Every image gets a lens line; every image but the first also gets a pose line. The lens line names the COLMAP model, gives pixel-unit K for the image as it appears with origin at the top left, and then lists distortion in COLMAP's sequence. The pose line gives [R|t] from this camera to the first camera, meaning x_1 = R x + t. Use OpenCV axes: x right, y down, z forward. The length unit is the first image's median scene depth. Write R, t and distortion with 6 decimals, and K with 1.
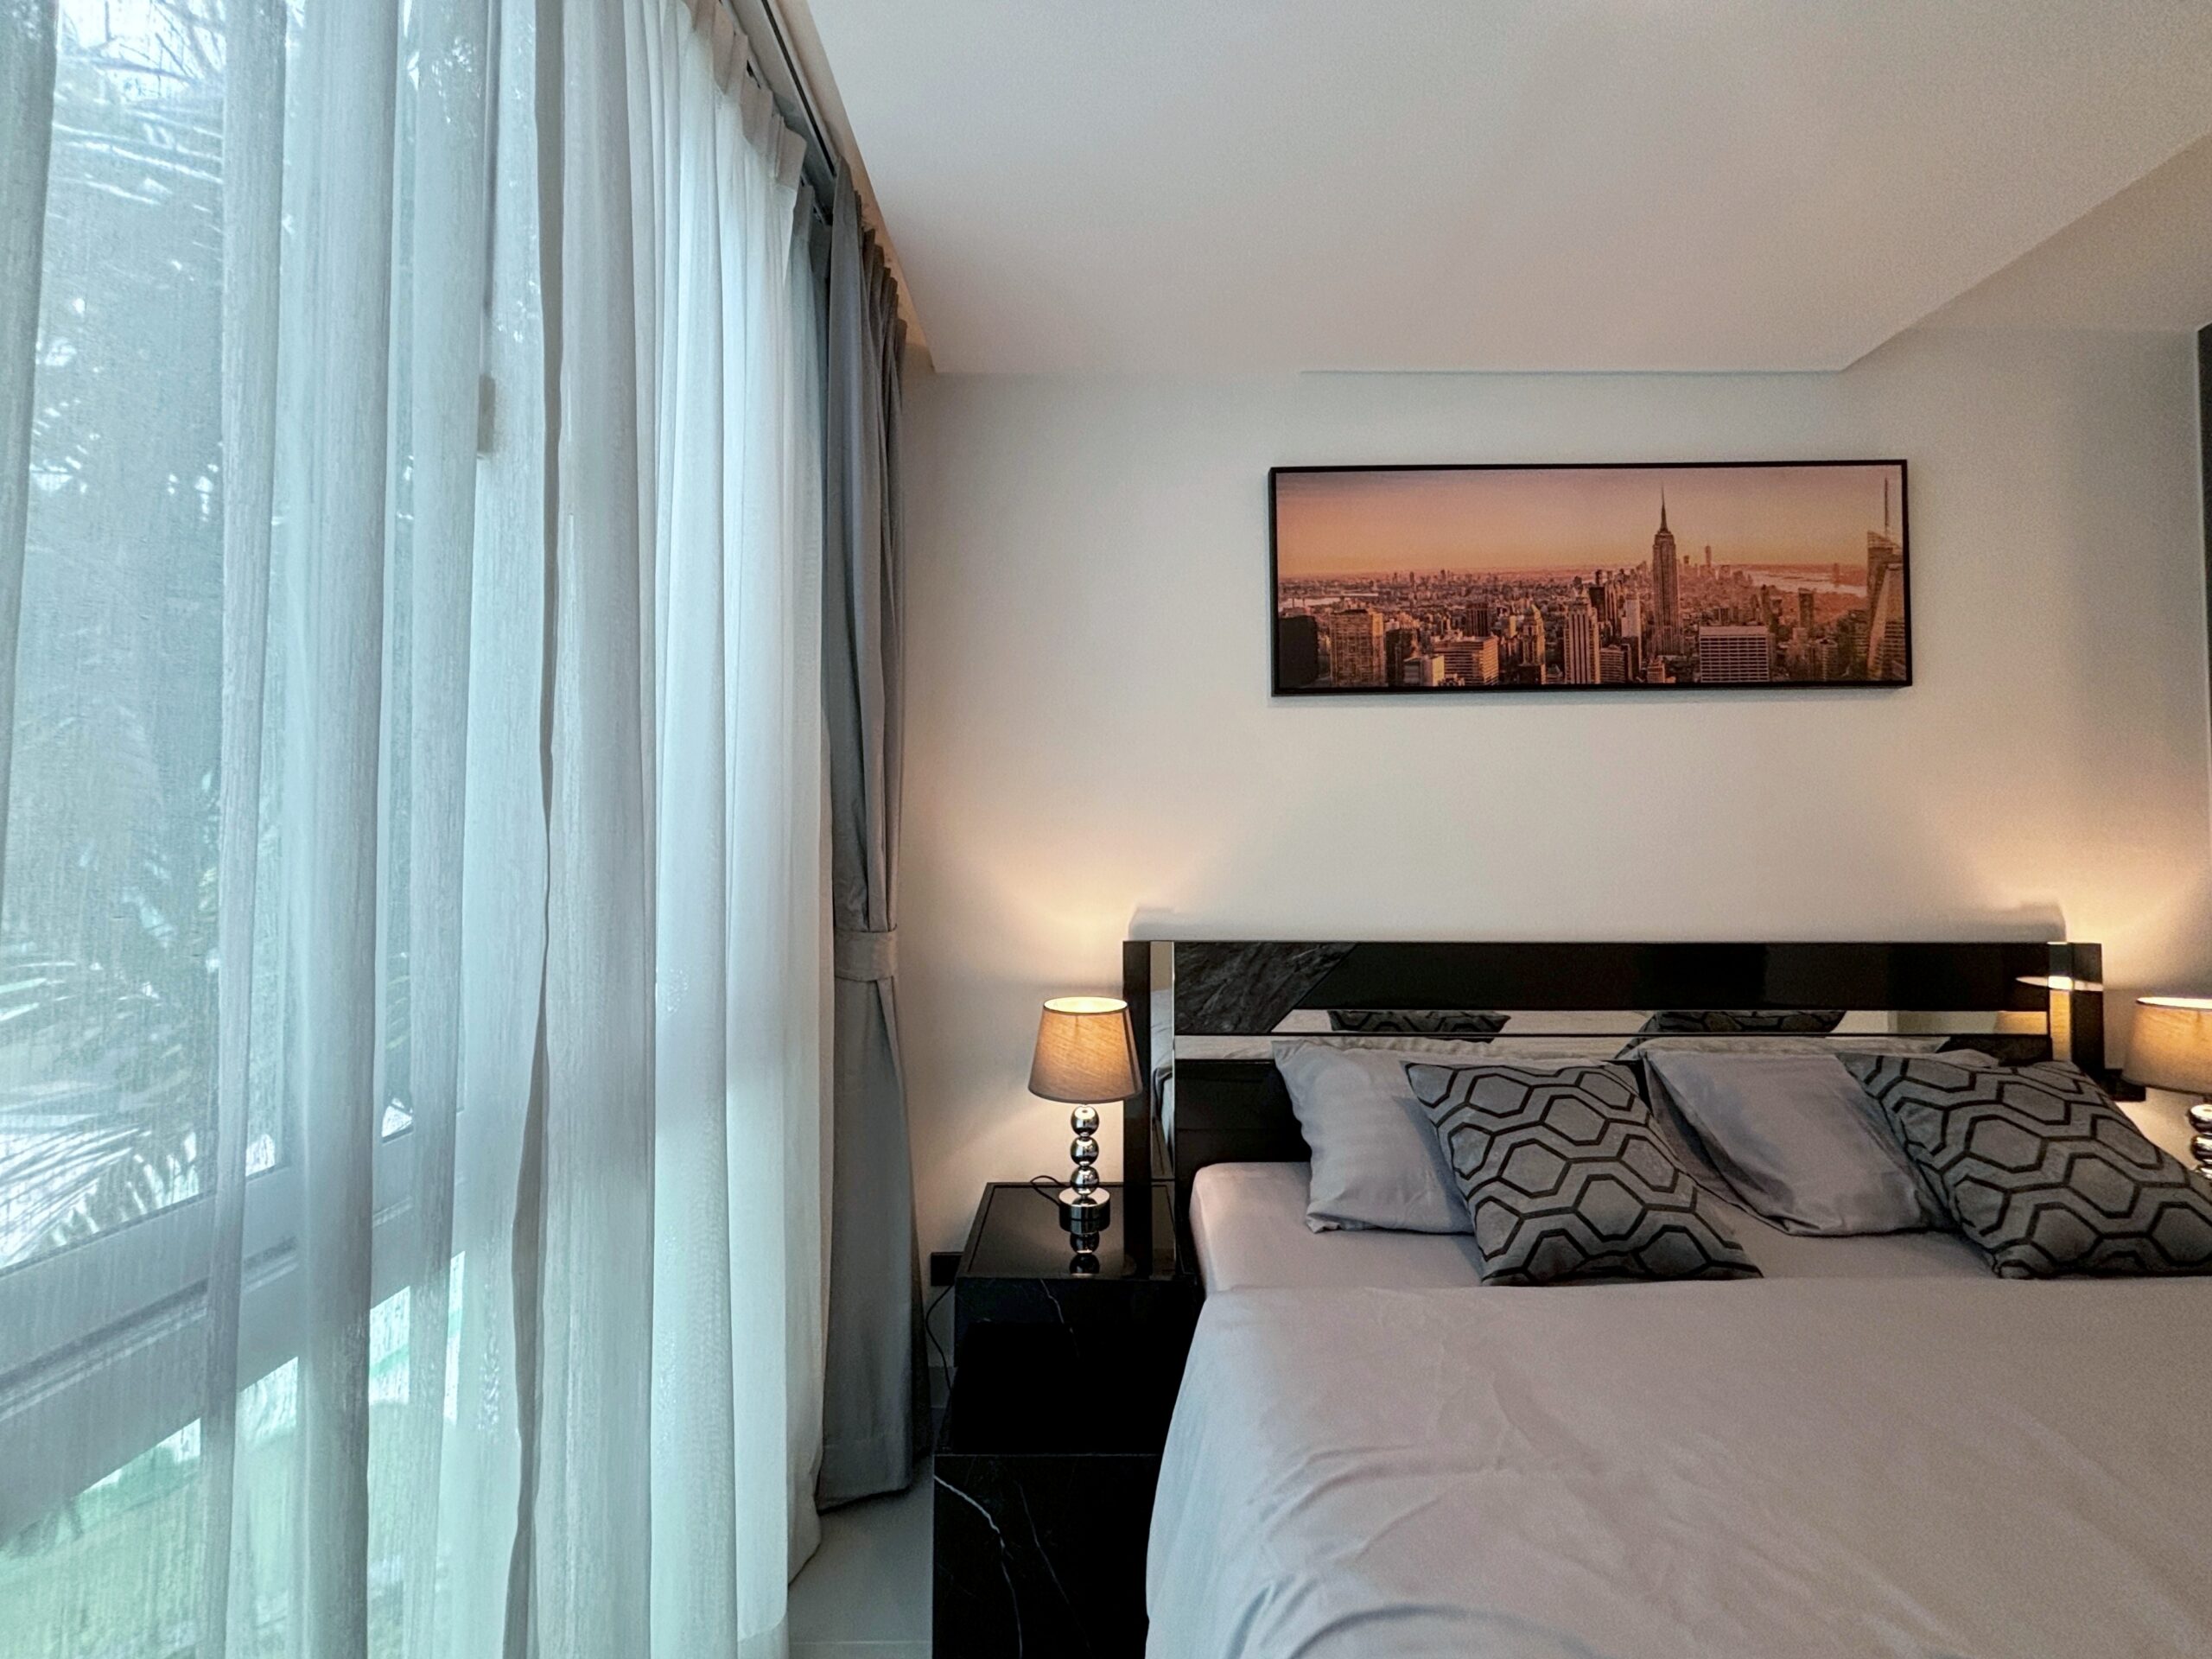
lens RADIAL K [[899.1, 0, 1101.8], [0, 899.1, 822.4], [0, 0, 1]] dist [-0.002180, 0.000057]
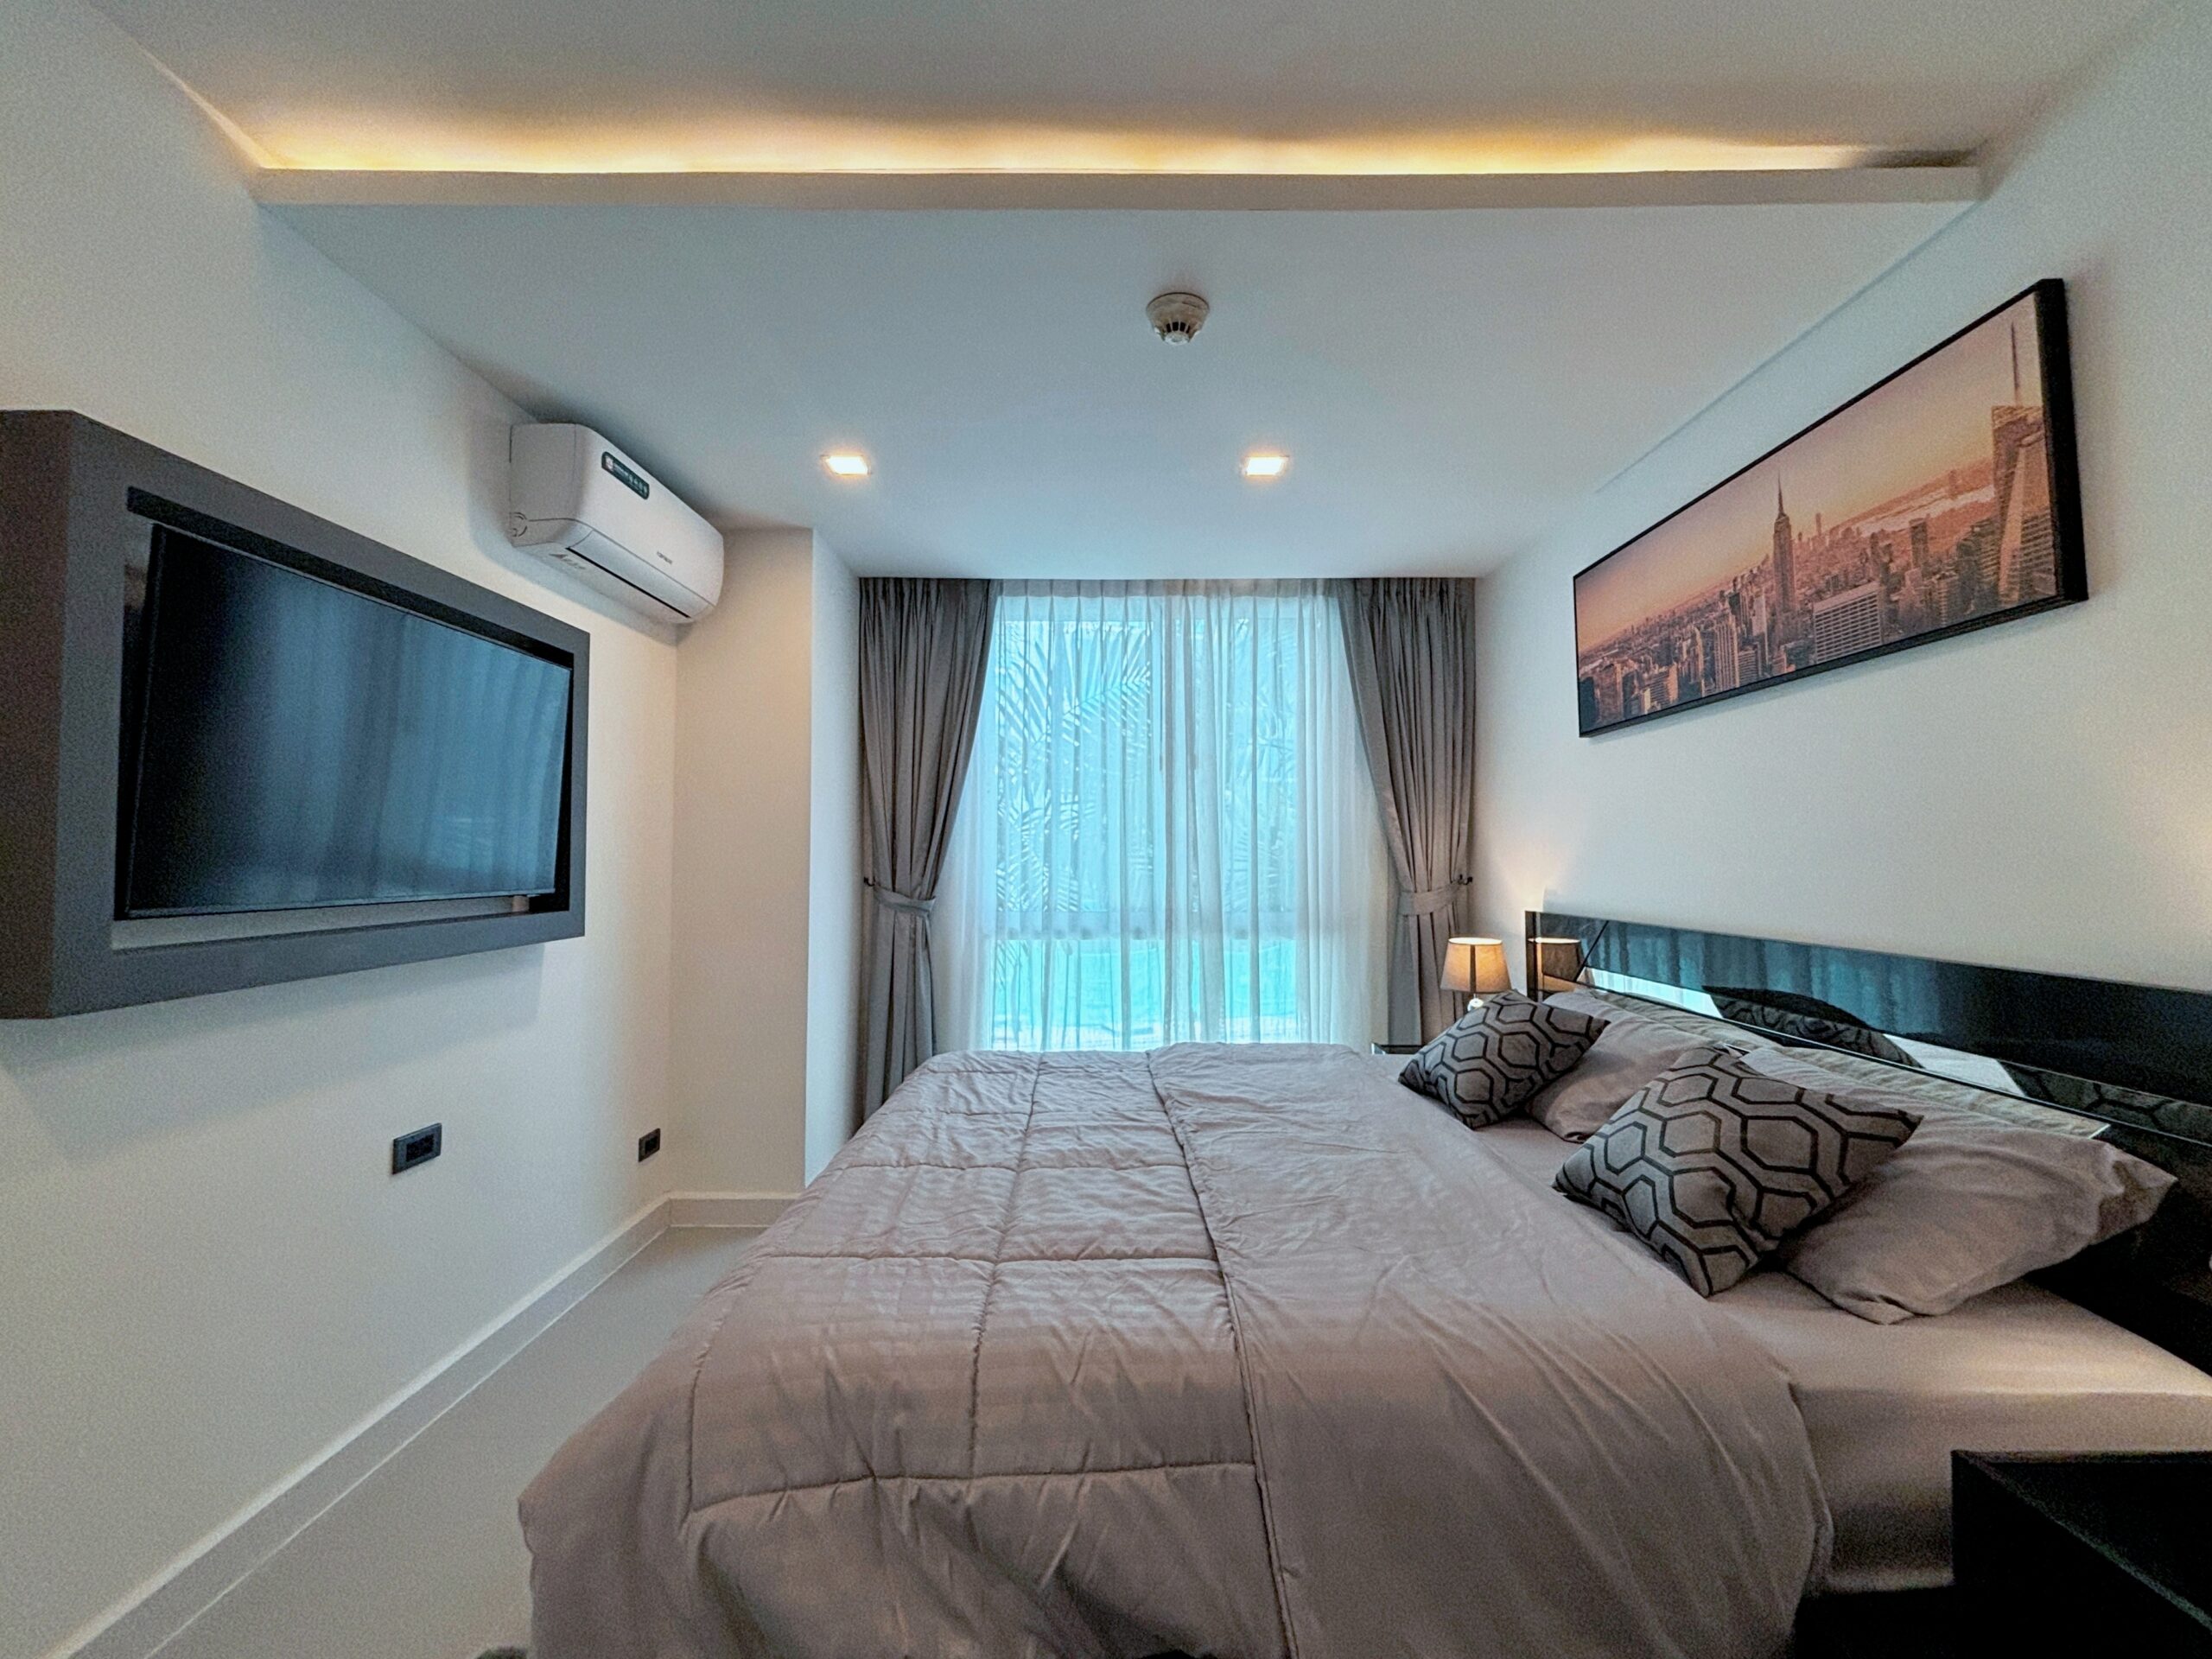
lens RADIAL K [[899.1, 0, 1102.4], [0, 899.1, 826.2], [0, 0, 1]] dist [-0.002180, 0.000057]
pose [[-0.004919, -0.037414, -0.999288, 1.582269], [0.035280, 0.998671, -0.037564, 0.019160], [0.999365, -0.035440, -0.003593, 0.263493]]
